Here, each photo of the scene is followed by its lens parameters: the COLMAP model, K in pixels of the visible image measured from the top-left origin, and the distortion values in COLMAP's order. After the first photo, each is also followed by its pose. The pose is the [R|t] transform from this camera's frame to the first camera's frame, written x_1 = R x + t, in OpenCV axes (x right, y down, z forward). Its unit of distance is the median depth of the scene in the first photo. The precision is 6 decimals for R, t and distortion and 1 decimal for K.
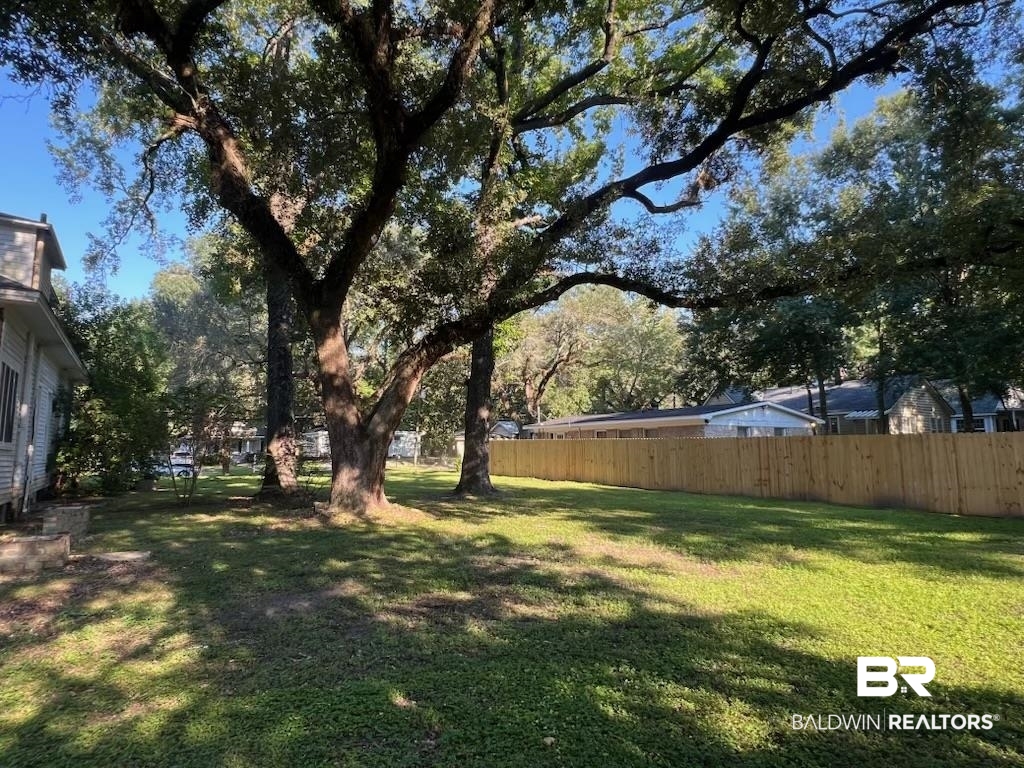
lens RADIAL K [[579.8, 0, 512.0], [0, 579.8, 384.0], [0, 0, 1]] dist [0.000625, -0.000024]
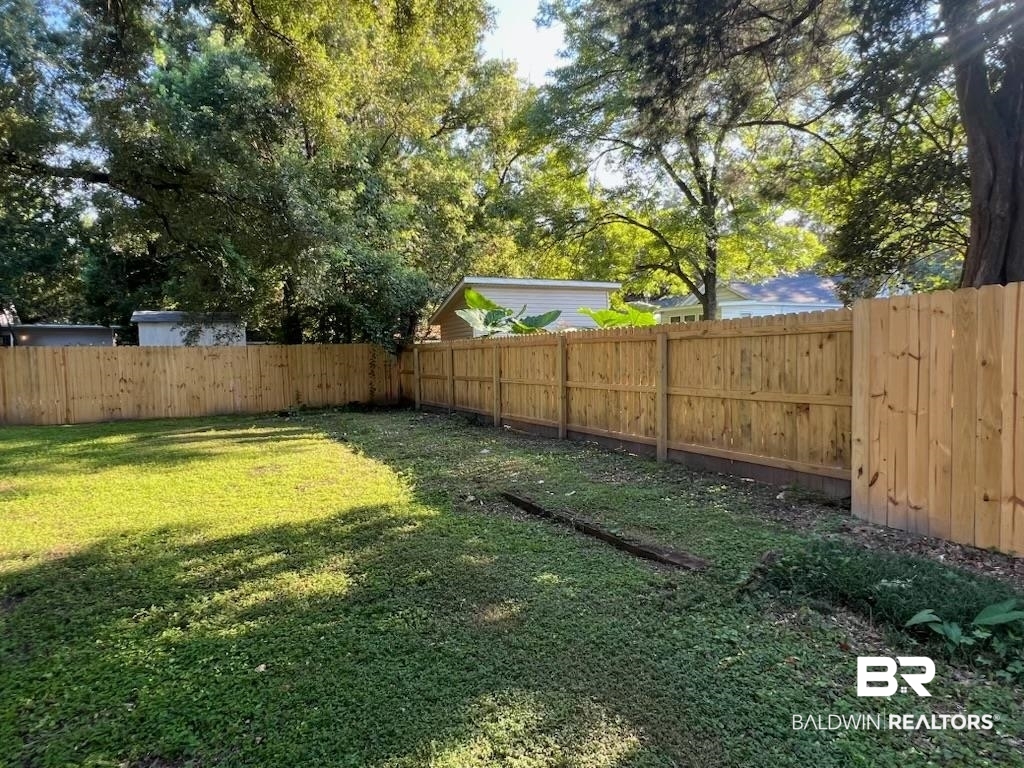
lens RADIAL K [[579.8, 0, 512.0], [0, 579.8, 384.0], [0, 0, 1]] dist [0.000625, -0.000024]
pose [[0.069210, -0.049498, 0.996373, -0.268495], [-0.096759, 0.993726, 0.056088, 0.021875], [-0.992899, -0.100290, 0.063986, 0.188957]]
